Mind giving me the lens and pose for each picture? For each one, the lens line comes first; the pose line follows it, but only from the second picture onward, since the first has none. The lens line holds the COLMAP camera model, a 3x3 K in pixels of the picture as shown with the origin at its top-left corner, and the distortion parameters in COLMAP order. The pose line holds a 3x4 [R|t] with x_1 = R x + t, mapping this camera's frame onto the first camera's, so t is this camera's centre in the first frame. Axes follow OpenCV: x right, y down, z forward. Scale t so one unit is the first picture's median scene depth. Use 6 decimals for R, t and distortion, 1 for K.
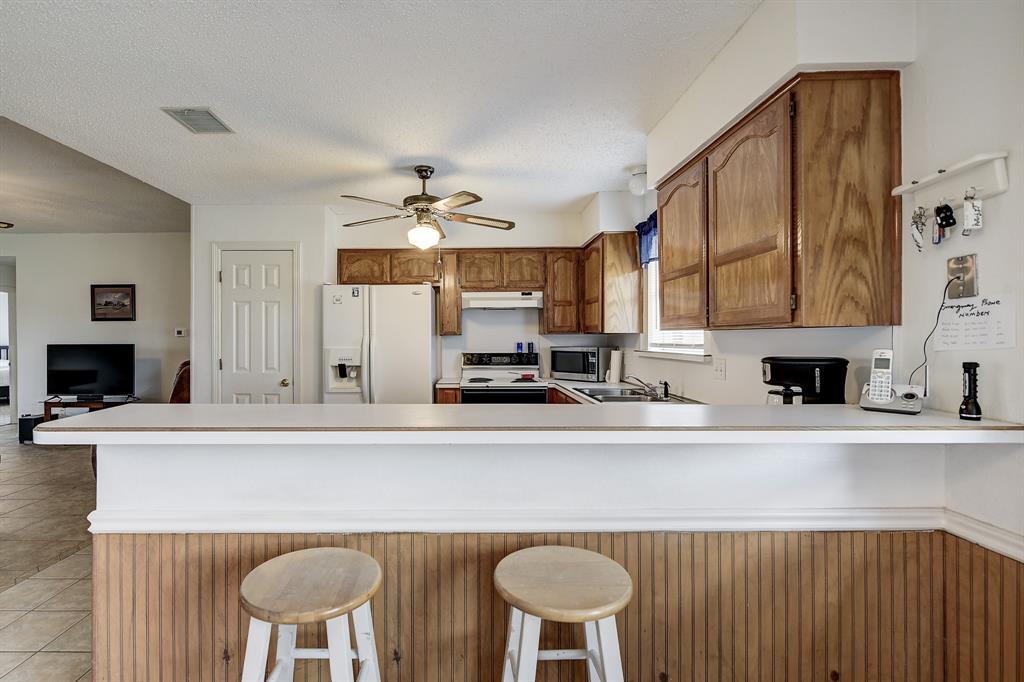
lens RADIAL K [[492.6, 0, 465.6], [0, 492.6, 343.1], [0, 0, 1]] dist [-0.000993, -0.000181]
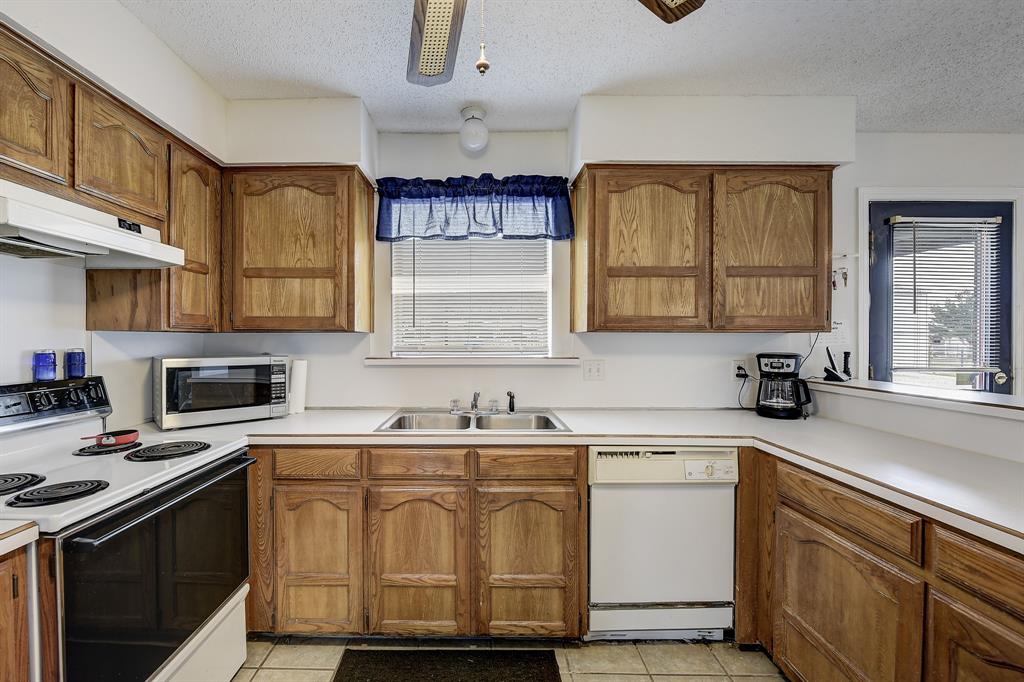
lens RADIAL K [[423.8, 0, 475.6], [0, 423.8, 341.1], [0, 0, 1]] dist [-0.010456, 0.000031]
pose [[-0.000573, -0.004669, 0.999989, -0.211215], [0.008841, 0.999950, 0.004673, -0.008133], [-0.999961, 0.008843, -0.000532, 0.728803]]
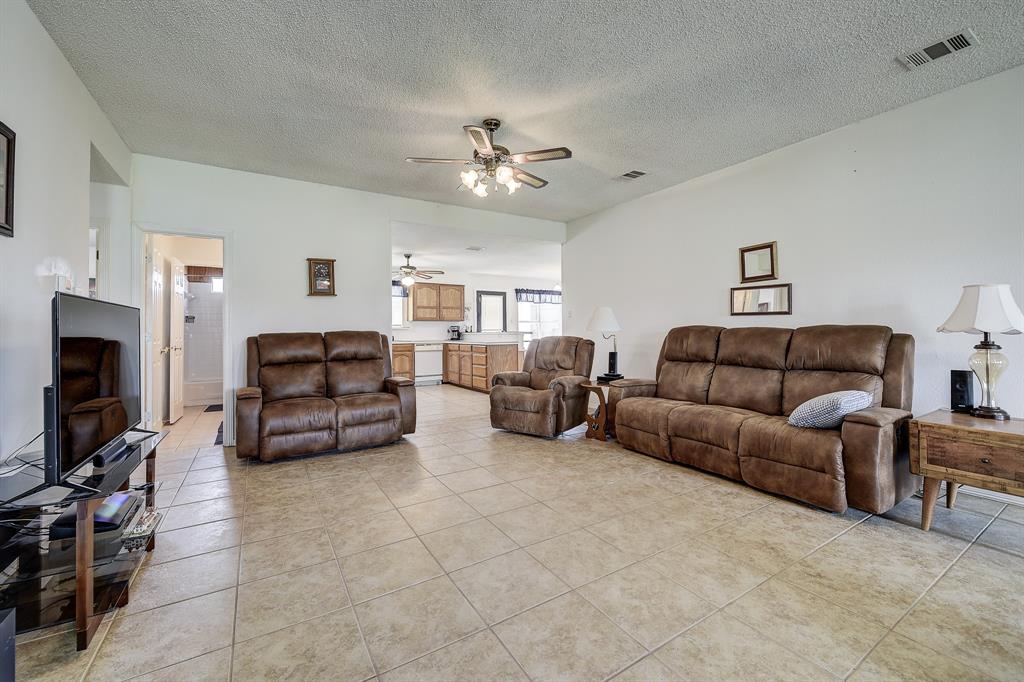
lens RADIAL K [[405.7, 0, 514.9], [0, 405.7, 334.7], [0, 0, 1]] dist [-0.008417, -0.000212]
pose [[-0.541158, 0.000979, 0.840921, -1.562582], [0.017359, 0.999799, 0.010007, 0.037688], [-0.840742, 0.020013, -0.541066, 1.217459]]
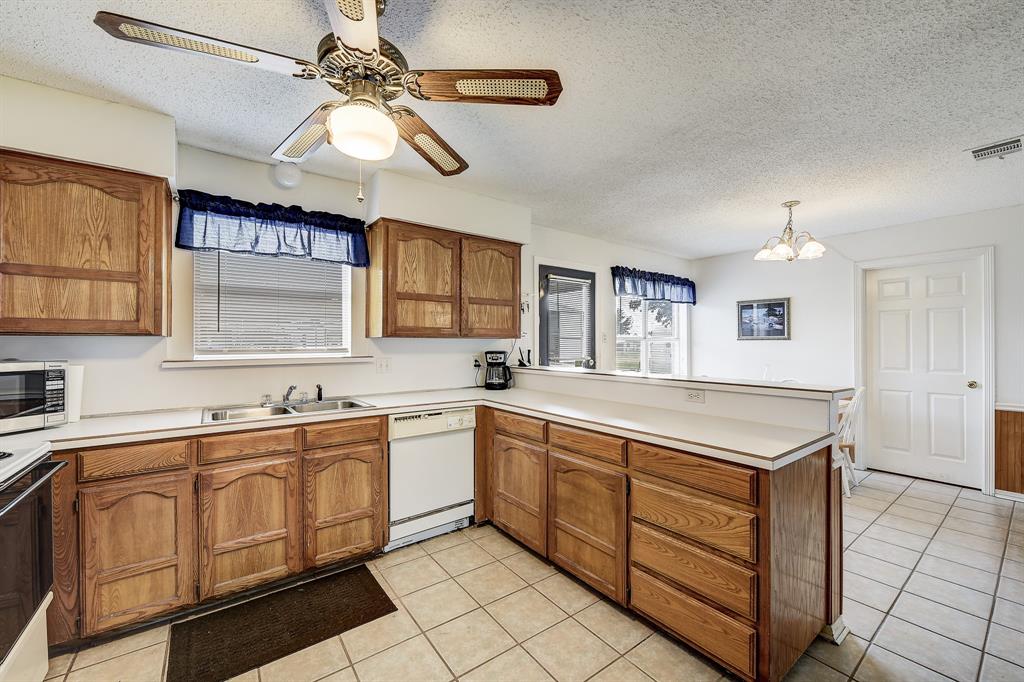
lens RADIAL K [[404.9, 0, 512.0], [0, 404.9, 341.0], [0, 0, 1]] dist [-0.001280, -0.000149]
pose [[-0.603924, 0.005233, 0.797025, -0.356549], [0.009130, 0.999958, 0.000353, -0.007725], [-0.796989, 0.007490, -0.603947, 0.819725]]
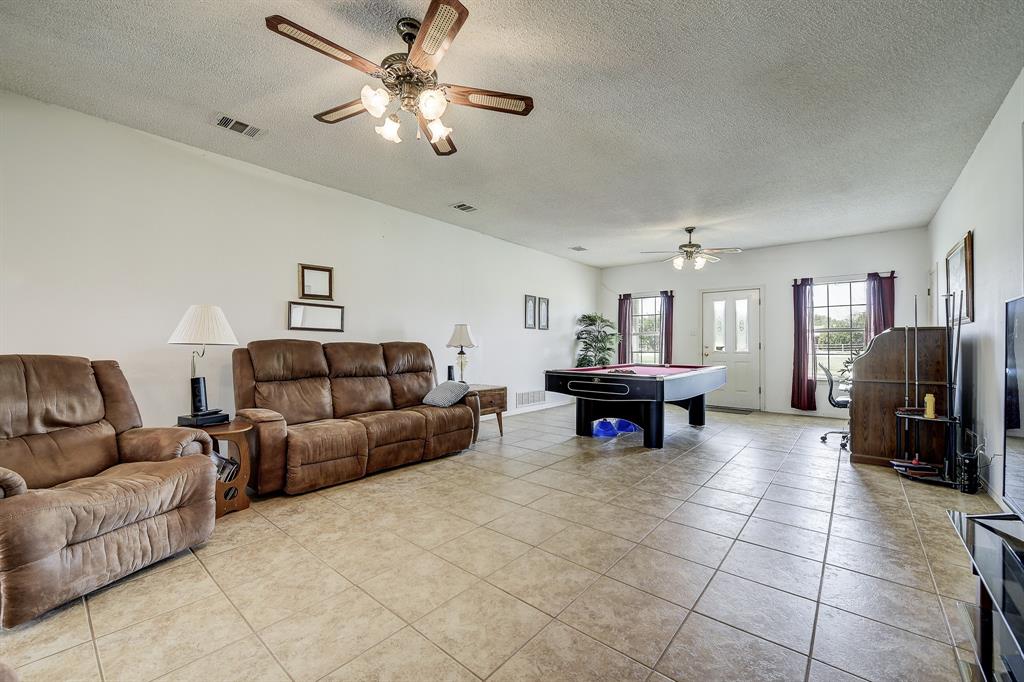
lens RADIAL K [[405.7, 0, 514.9], [0, 405.7, 334.7], [0, 0, 1]] dist [-0.008417, -0.000212]
pose [[-0.640987, -0.017136, -0.767361, -0.703830], [-0.007511, 0.999843, -0.016053, 0.034517], [0.767515, -0.004526, -0.641015, 1.262719]]
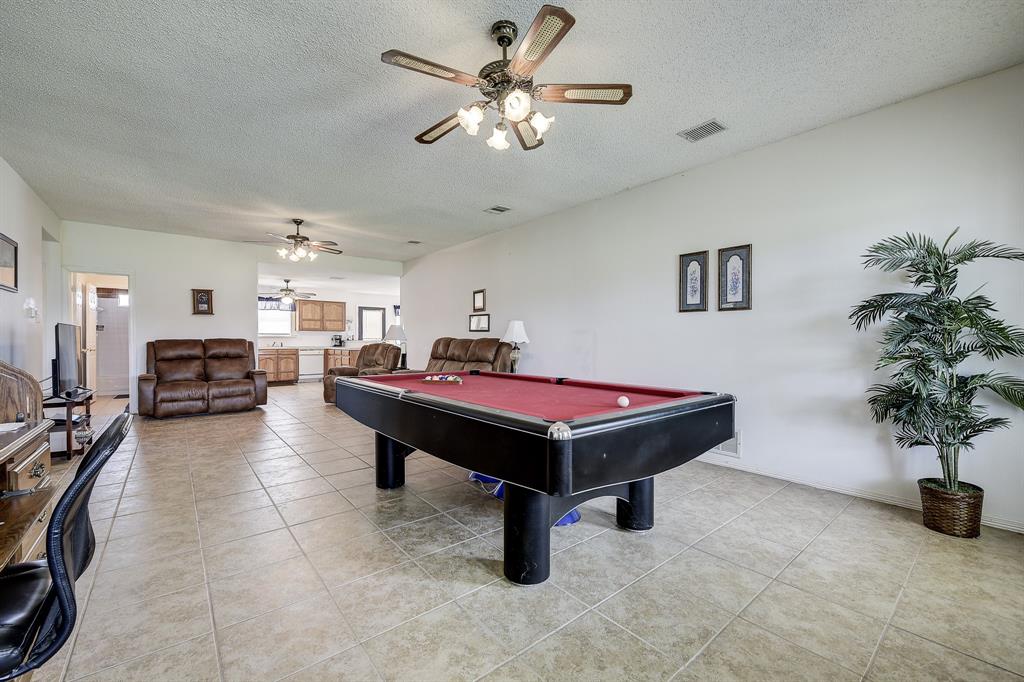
lens RADIAL K [[412.2, 0, 514.0], [0, 412.2, 349.4], [0, 0, 1]] dist [-0.003051, -0.000215]
pose [[-0.642773, -0.014759, 0.765915, -2.330210], [0.007630, 0.999641, 0.025666, 0.040622], [-0.766019, 0.022341, -0.642430, 1.174825]]
